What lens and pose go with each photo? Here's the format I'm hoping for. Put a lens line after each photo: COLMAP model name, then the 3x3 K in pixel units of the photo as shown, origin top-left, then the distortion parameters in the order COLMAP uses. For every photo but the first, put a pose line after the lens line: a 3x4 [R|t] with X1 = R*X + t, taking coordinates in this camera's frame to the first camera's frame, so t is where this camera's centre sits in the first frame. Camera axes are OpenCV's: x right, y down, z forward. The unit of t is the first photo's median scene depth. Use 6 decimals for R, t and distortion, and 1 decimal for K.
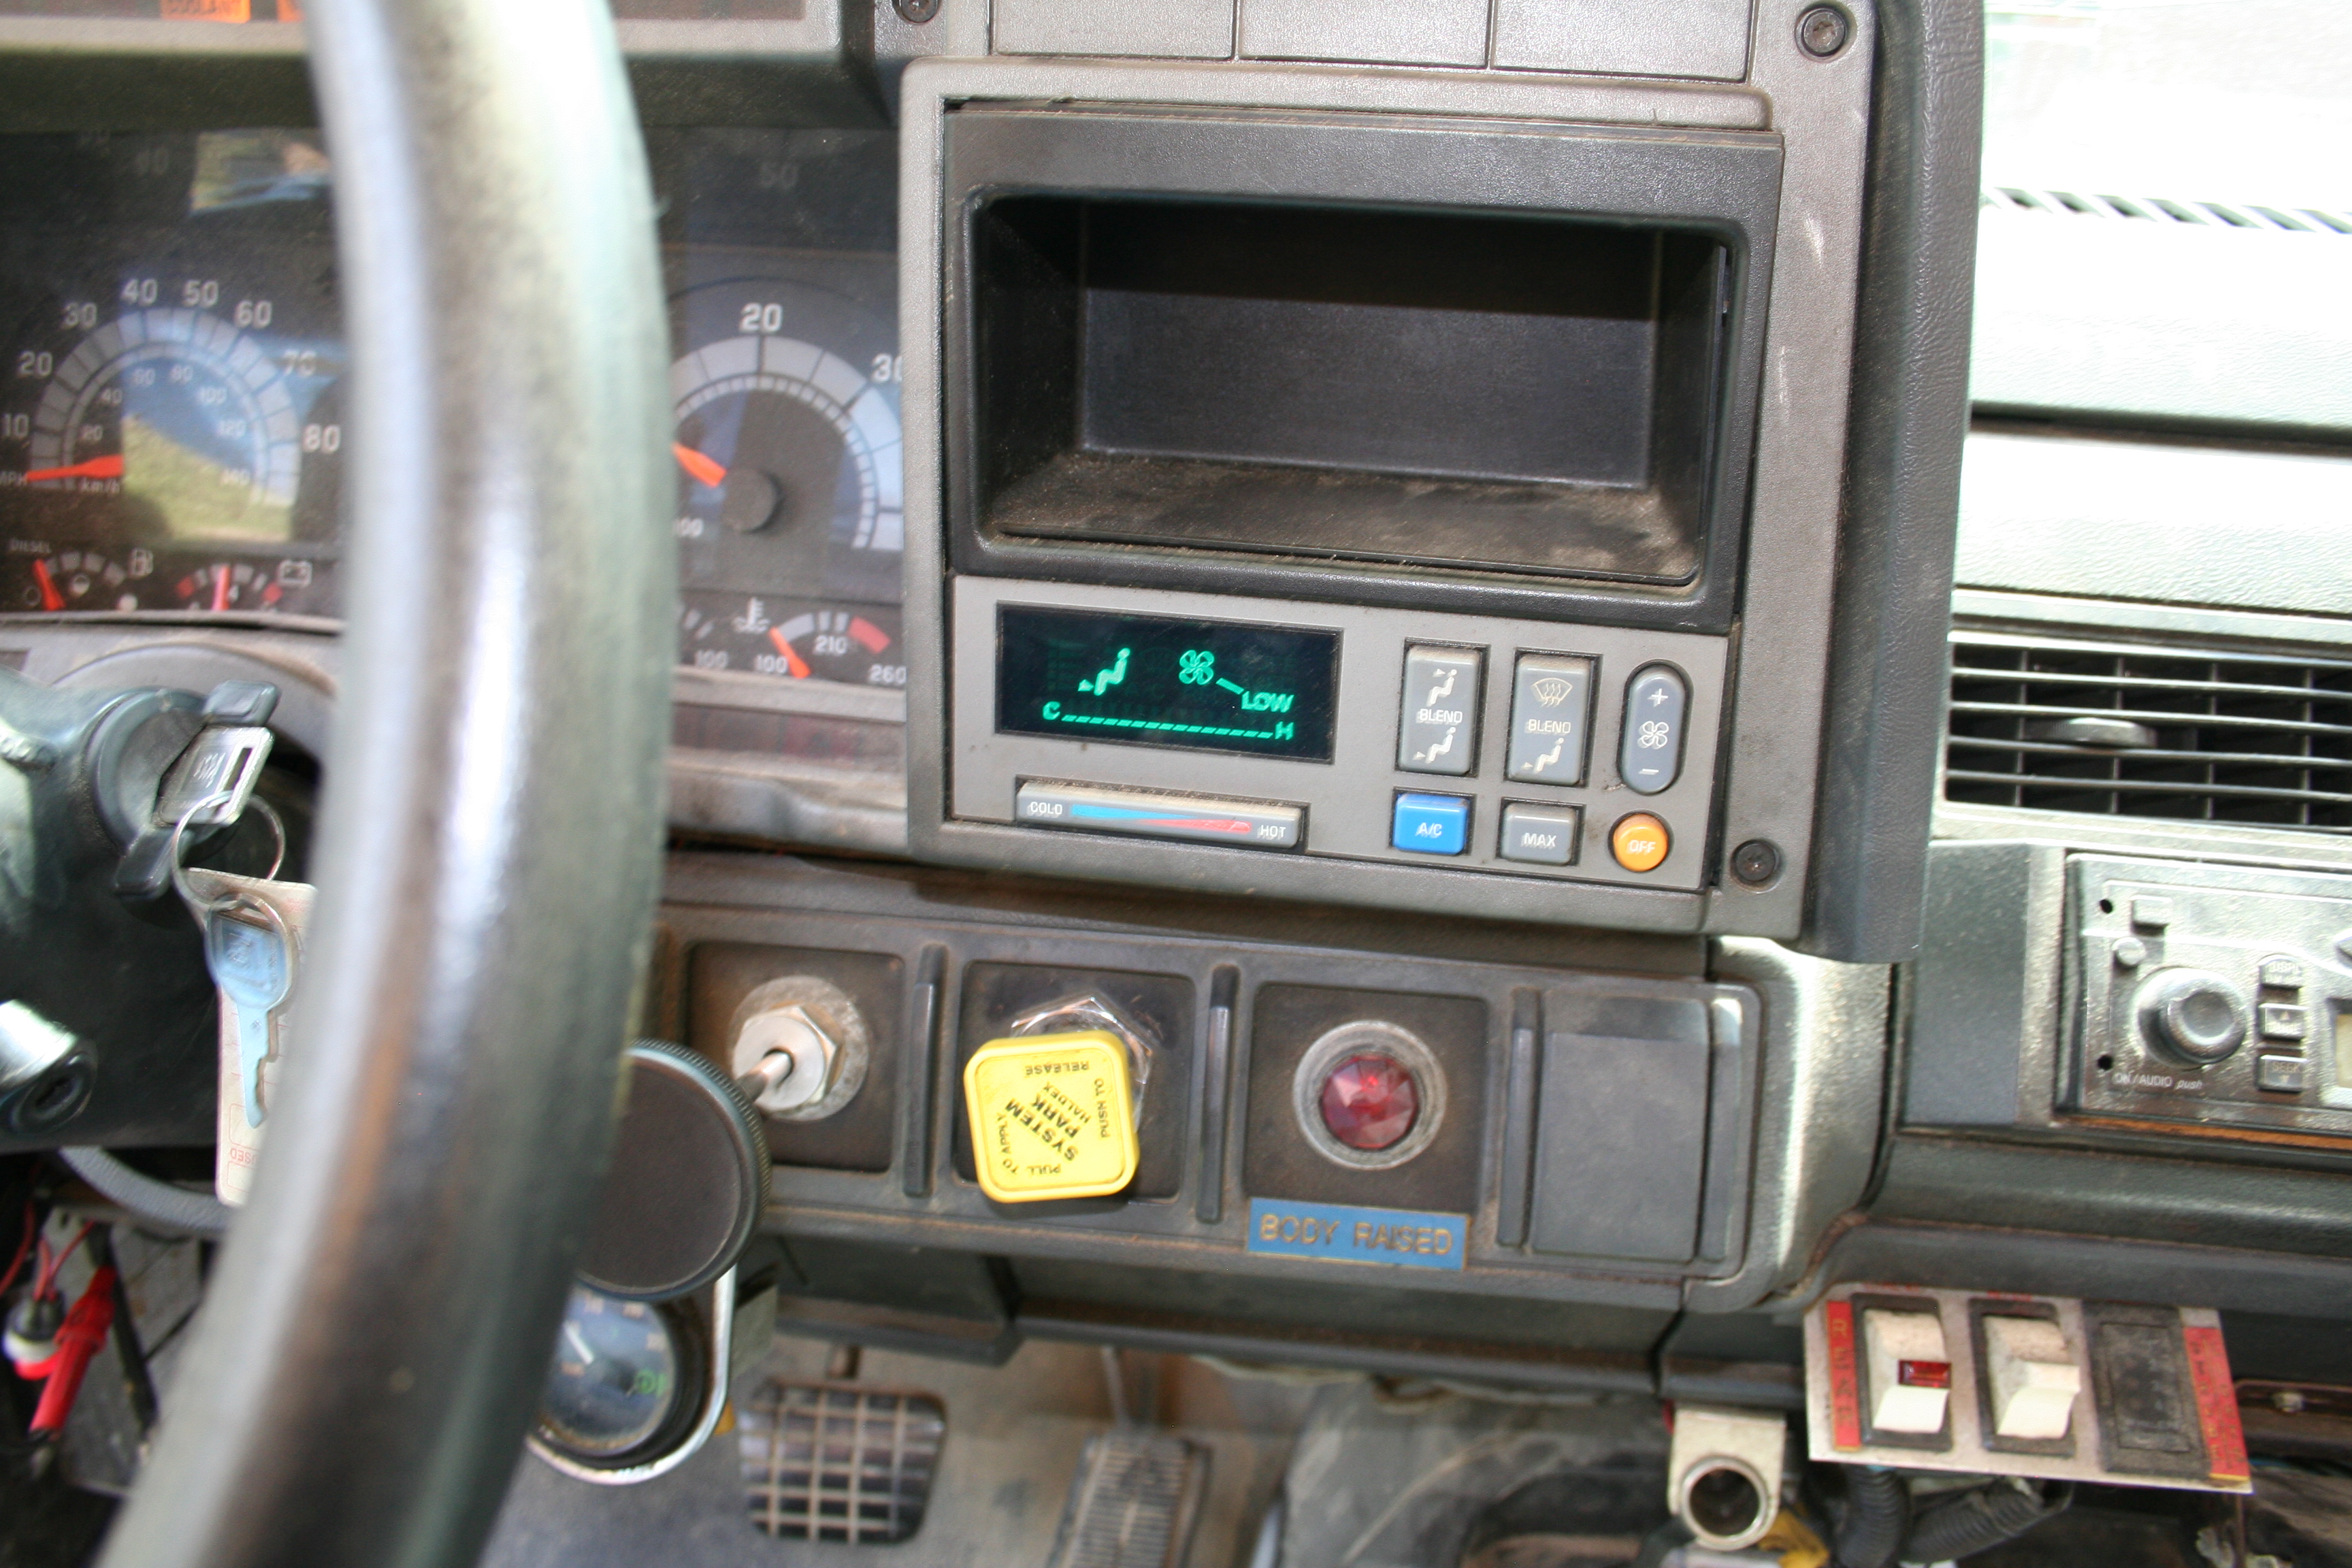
lens RADIAL K [[1877.7, 0, 1176.0], [0, 1877.7, 784.0], [0, 0, 1]] dist [-0.142770, 0.089664]
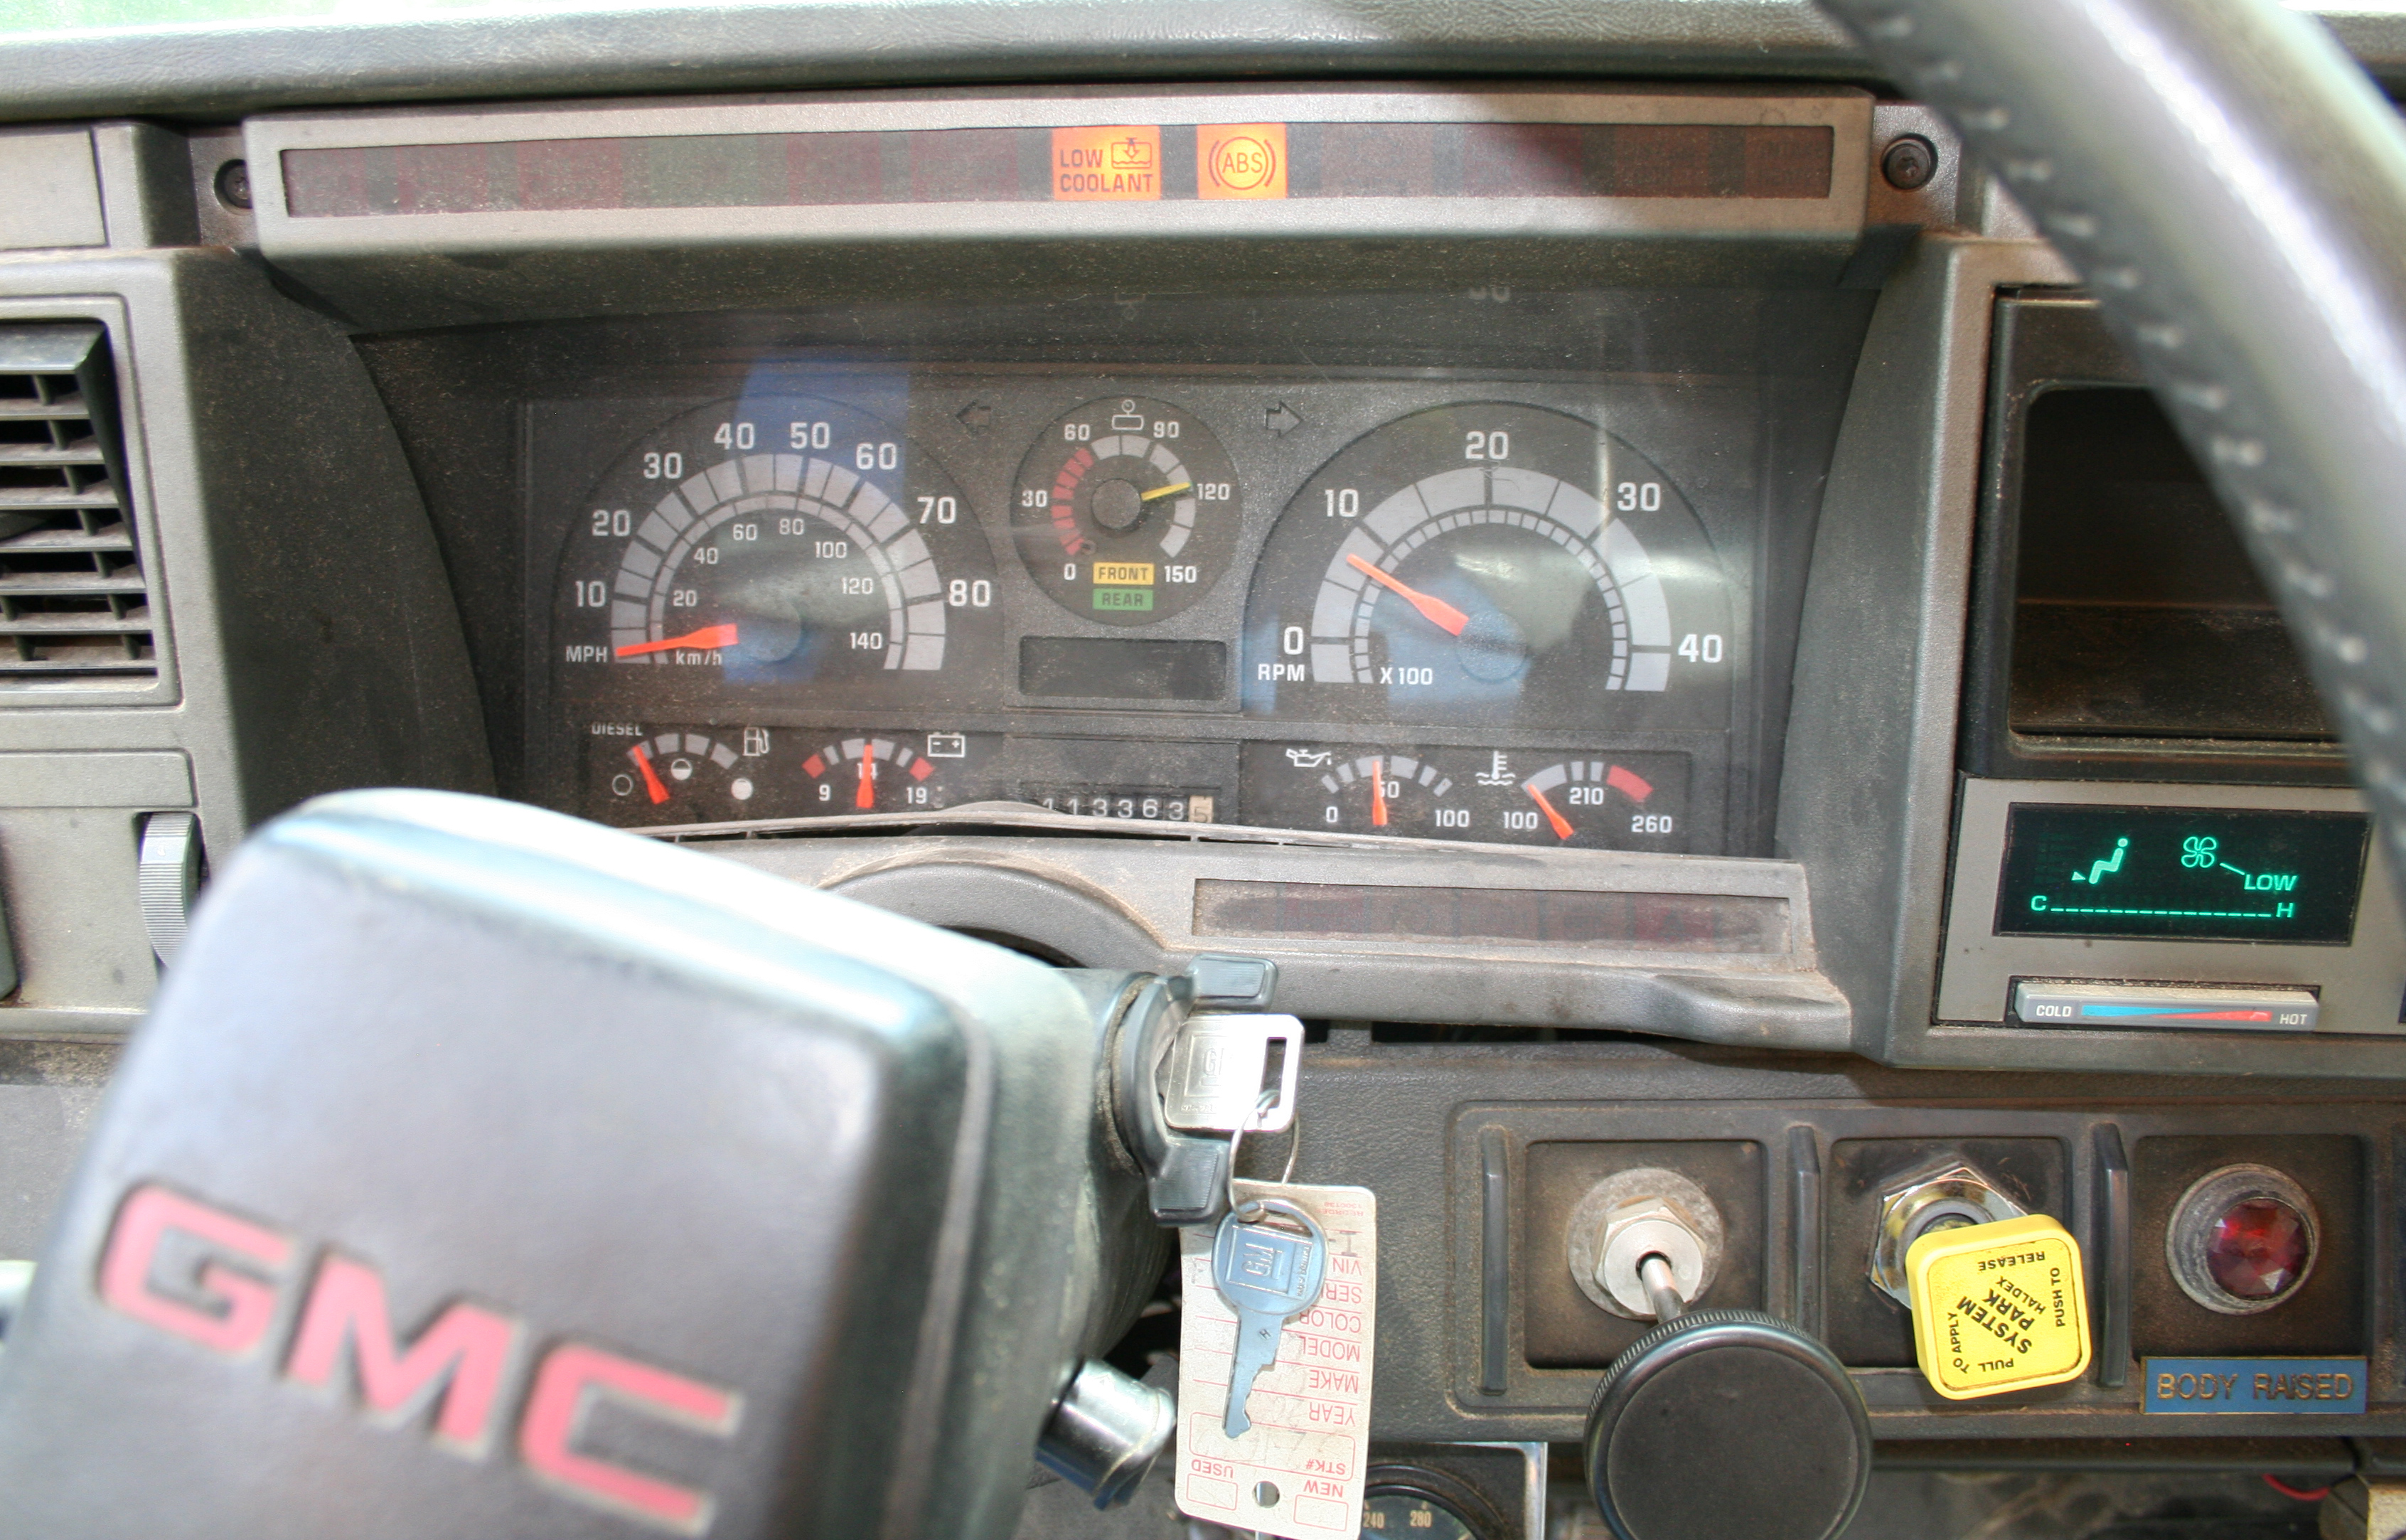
lens RADIAL K [[1958.1, 0, 1237.7], [0, 1958.1, 714.5], [0, 0, 1]] dist [-0.158787, 0.127242]
pose [[0.996767, -0.065930, 0.045925, -0.437633], [0.065907, 0.997824, 0.002010, -0.140457], [-0.045957, 0.001023, 0.998943, 0.041000]]
